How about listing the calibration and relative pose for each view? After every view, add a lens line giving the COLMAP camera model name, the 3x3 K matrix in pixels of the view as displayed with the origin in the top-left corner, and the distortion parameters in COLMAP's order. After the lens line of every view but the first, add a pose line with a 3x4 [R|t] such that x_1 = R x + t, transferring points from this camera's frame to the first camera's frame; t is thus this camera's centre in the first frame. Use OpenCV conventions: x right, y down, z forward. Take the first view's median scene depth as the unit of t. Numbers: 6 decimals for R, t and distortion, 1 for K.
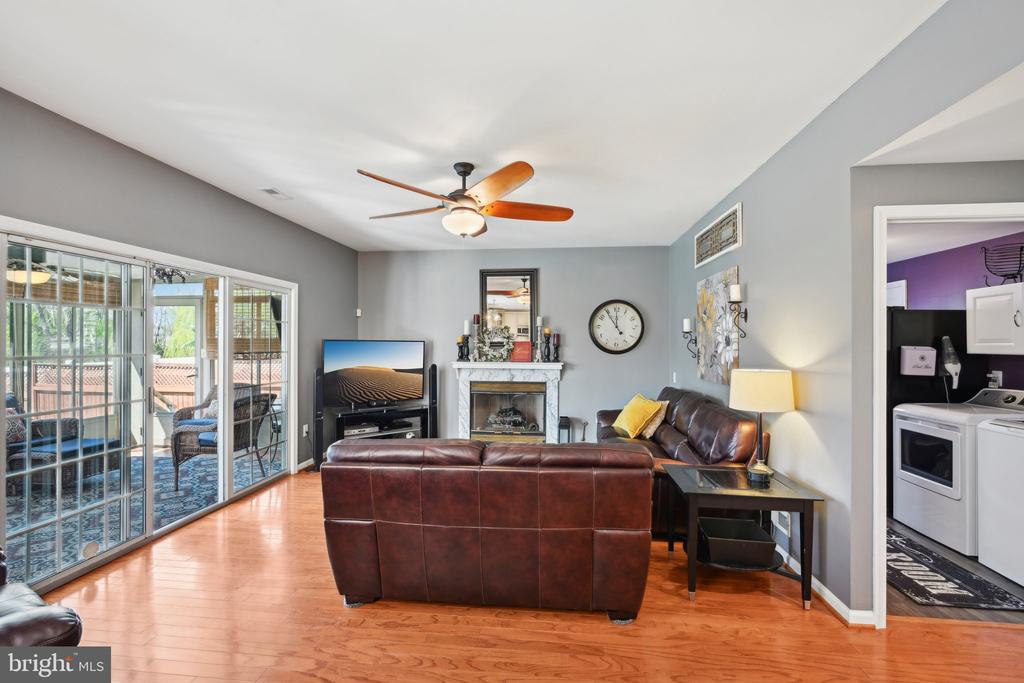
lens RADIAL K [[447.6, 0, 513.3], [0, 447.6, 341.4], [0, 0, 1]] dist [-0.000913, 0.000827]
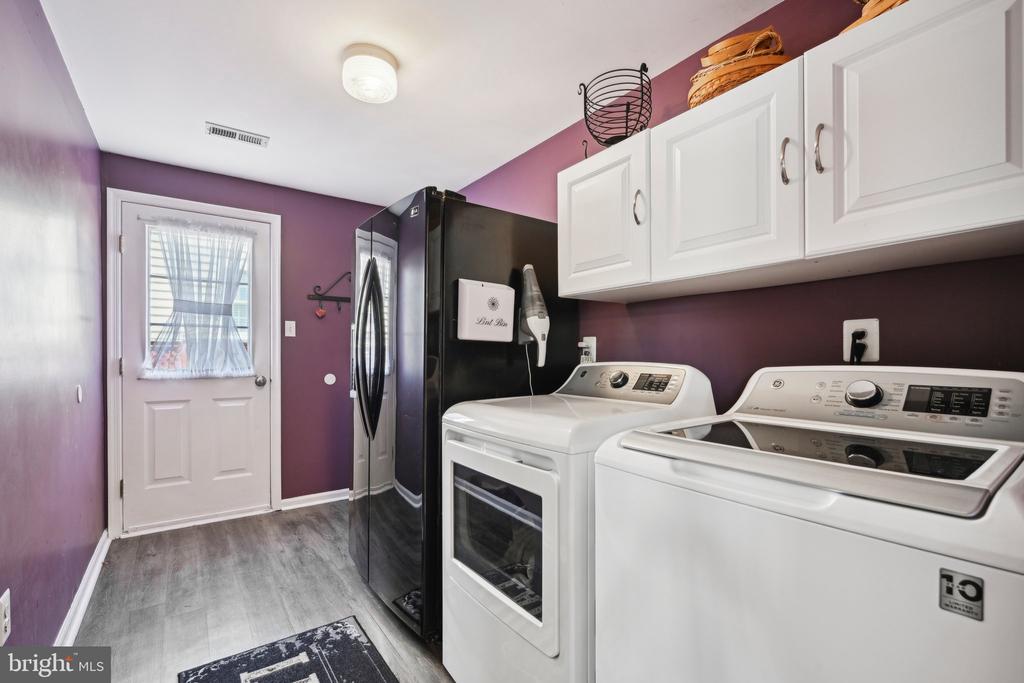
lens RADIAL K [[447.6, 0, 511.1], [0, 447.6, 349.3], [0, 0, 1]] dist [-0.000913, 0.000827]
pose [[0.740972, 0.004801, 0.671519, 0.616234], [-0.003398, 0.999988, -0.003400, 0.087408], [-0.671527, 0.000237, 0.740980, 0.642177]]
